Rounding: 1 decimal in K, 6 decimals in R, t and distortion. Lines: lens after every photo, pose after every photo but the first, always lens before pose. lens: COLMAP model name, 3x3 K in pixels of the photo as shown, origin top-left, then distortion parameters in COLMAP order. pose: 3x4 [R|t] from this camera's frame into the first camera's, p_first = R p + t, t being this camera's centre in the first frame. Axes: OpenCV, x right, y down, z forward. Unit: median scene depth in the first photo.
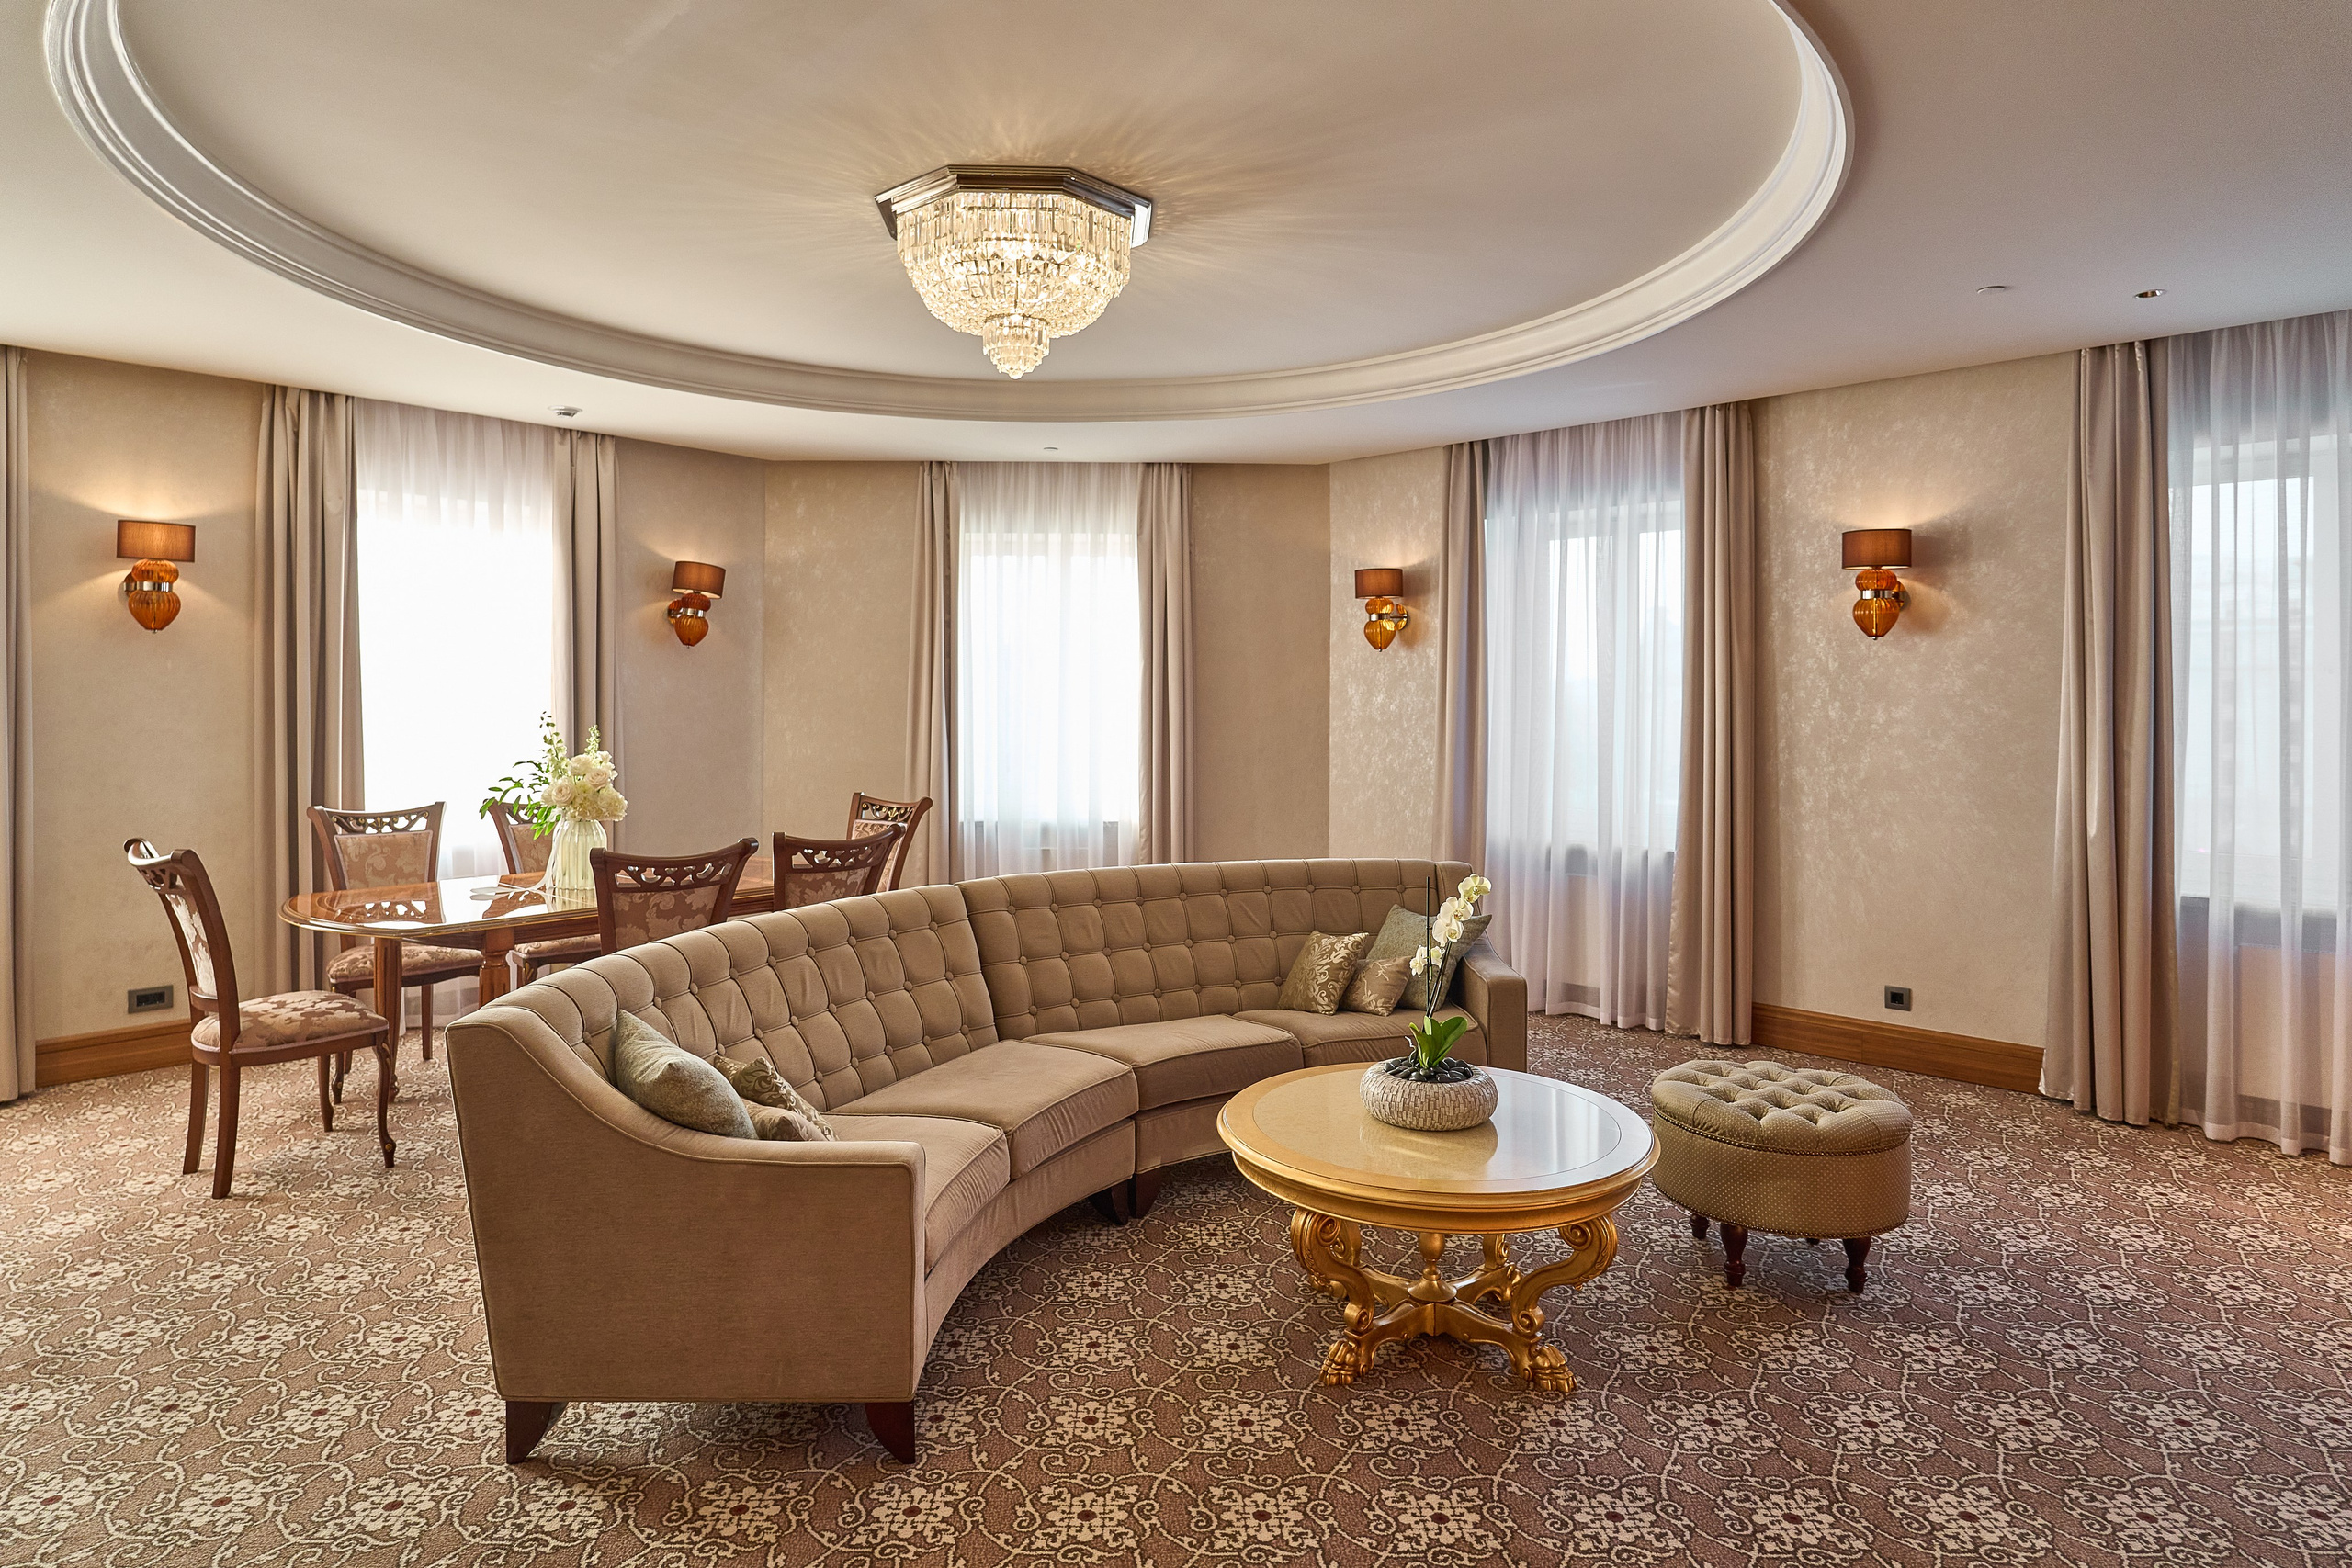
lens RADIAL K [[1349.0, 0, 1166.1], [0, 1349.0, 705.1], [0, 0, 1]] dist [-0.017801, 0.003406]
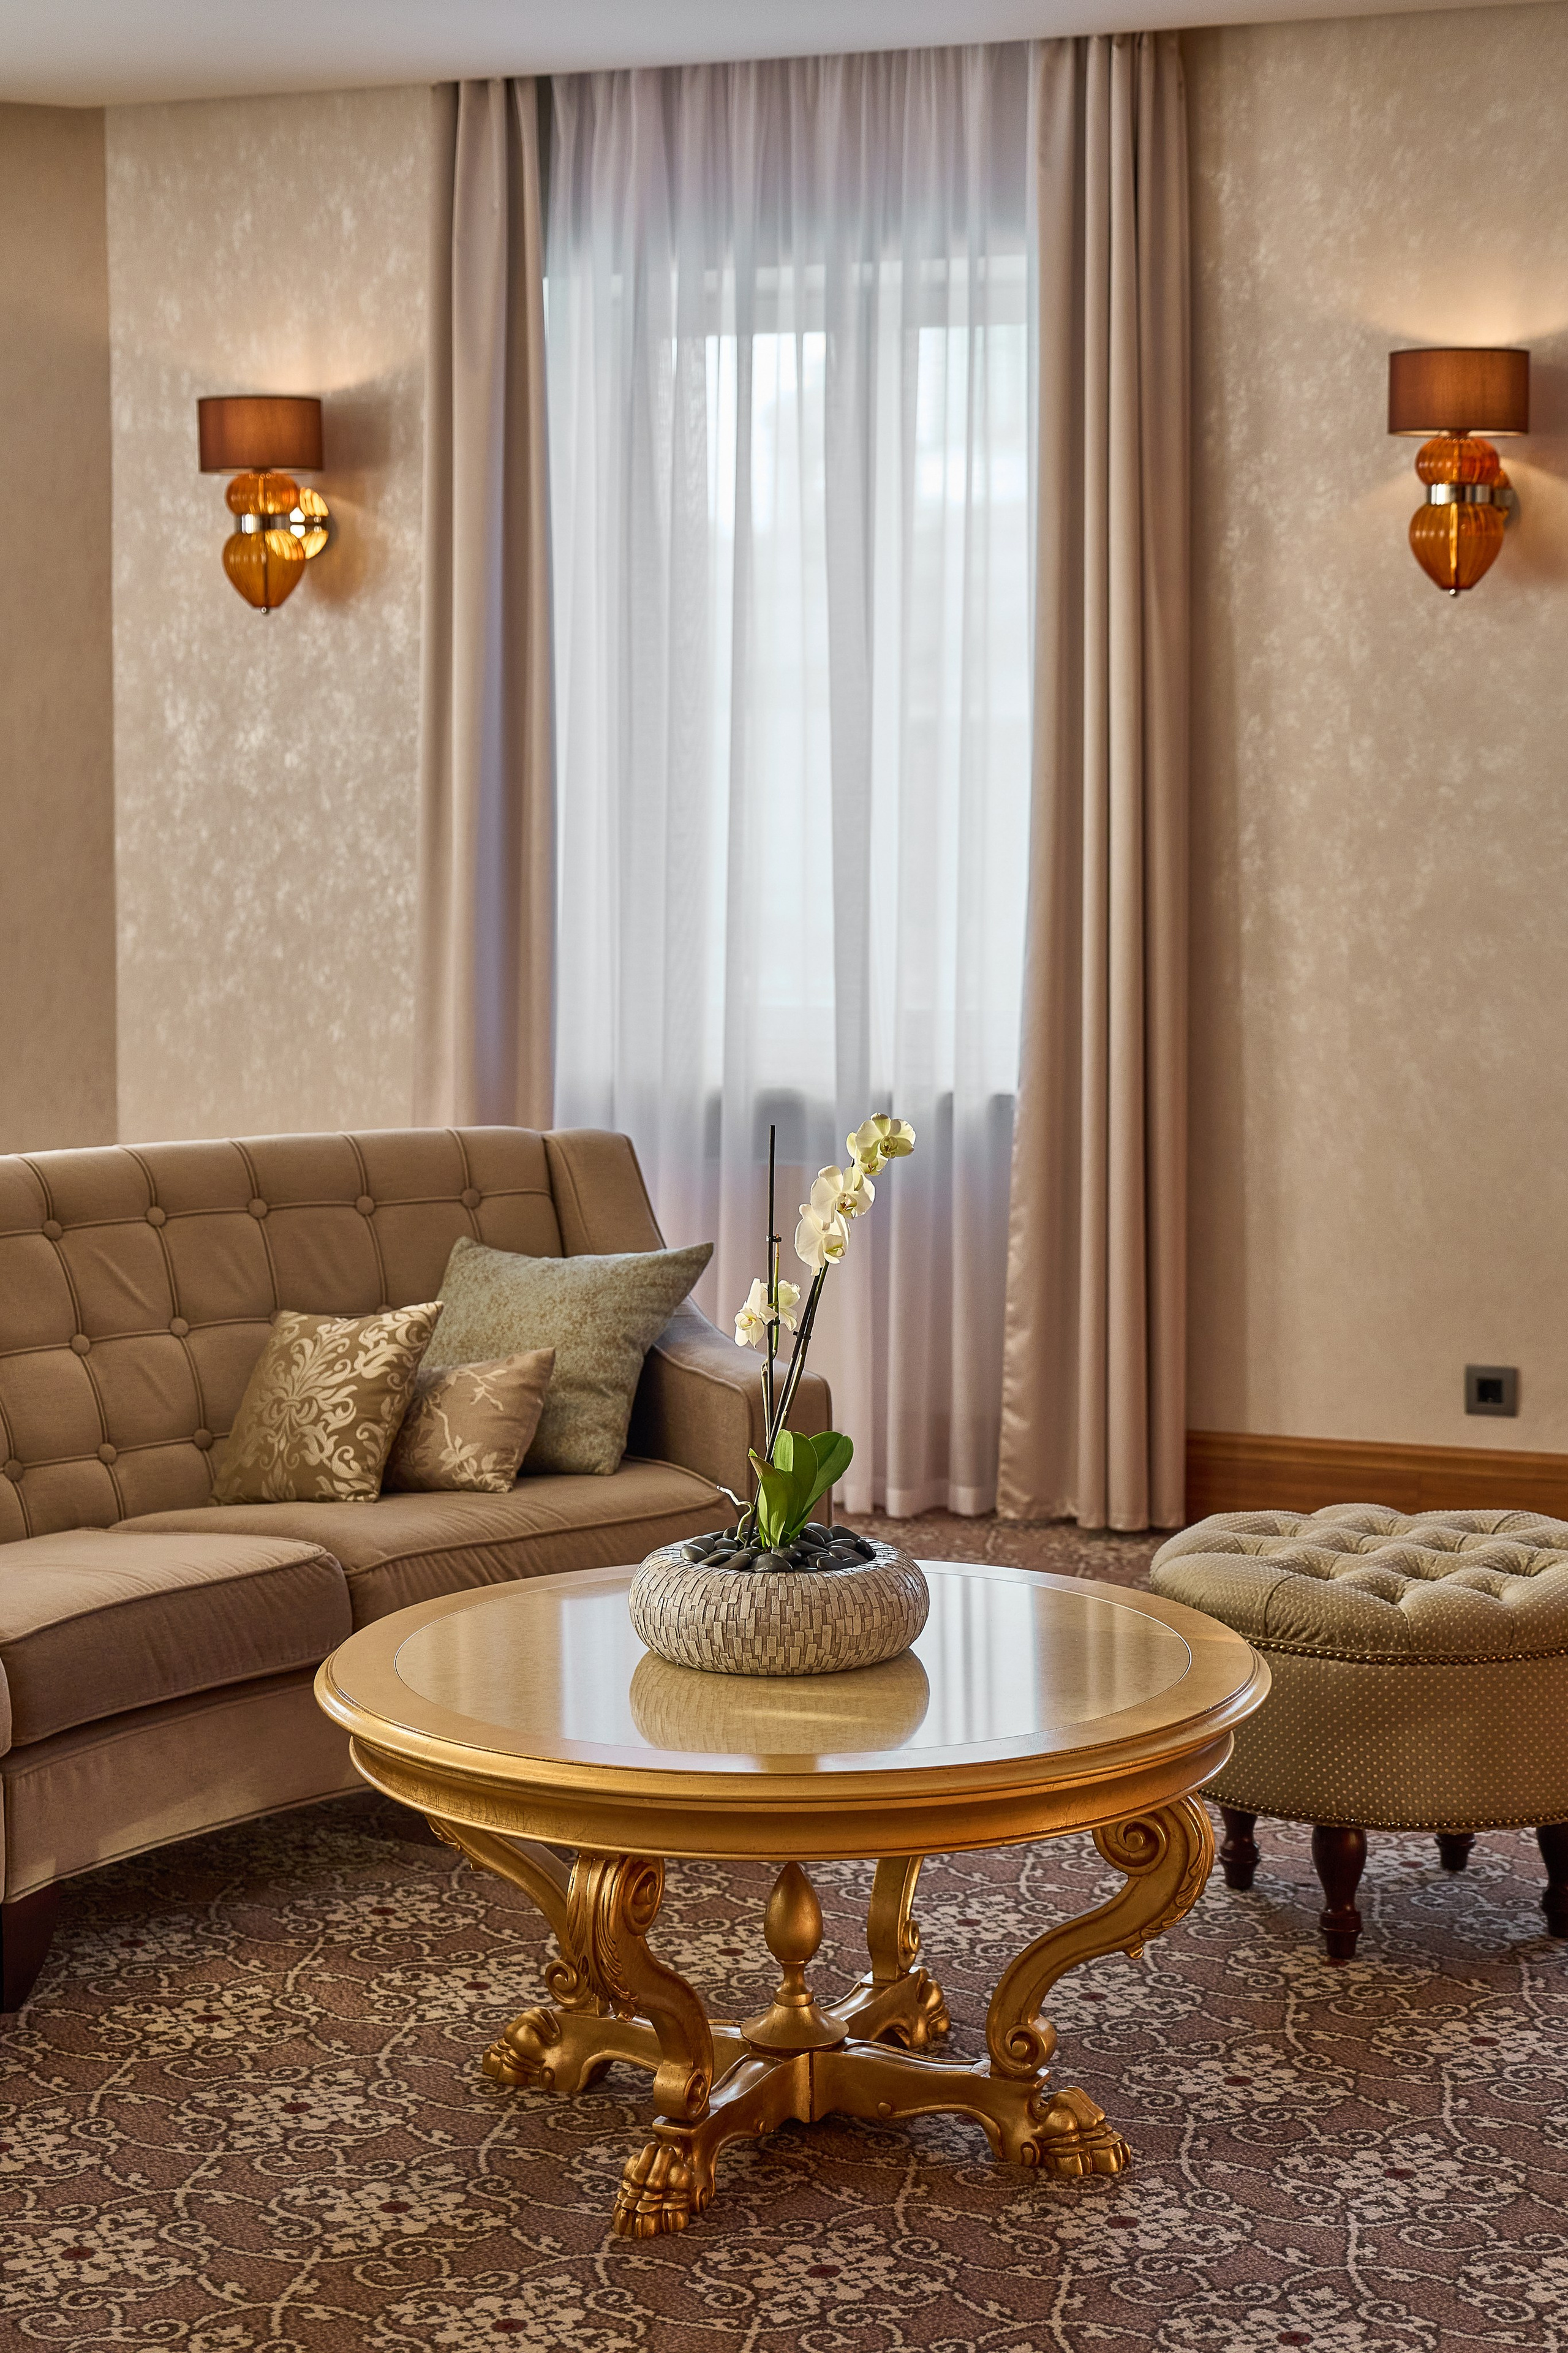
lens RADIAL K [[3962.3, 0, 776.5], [0, 3962.3, 1022.6], [0, 0, 1]] dist [-0.018388, 0.000000]
pose [[0.919462, -0.032594, 0.391826, -0.200217], [0.007498, 0.997830, 0.065410, 0.004999], [-0.393107, -0.057204, 0.917711, -0.128668]]
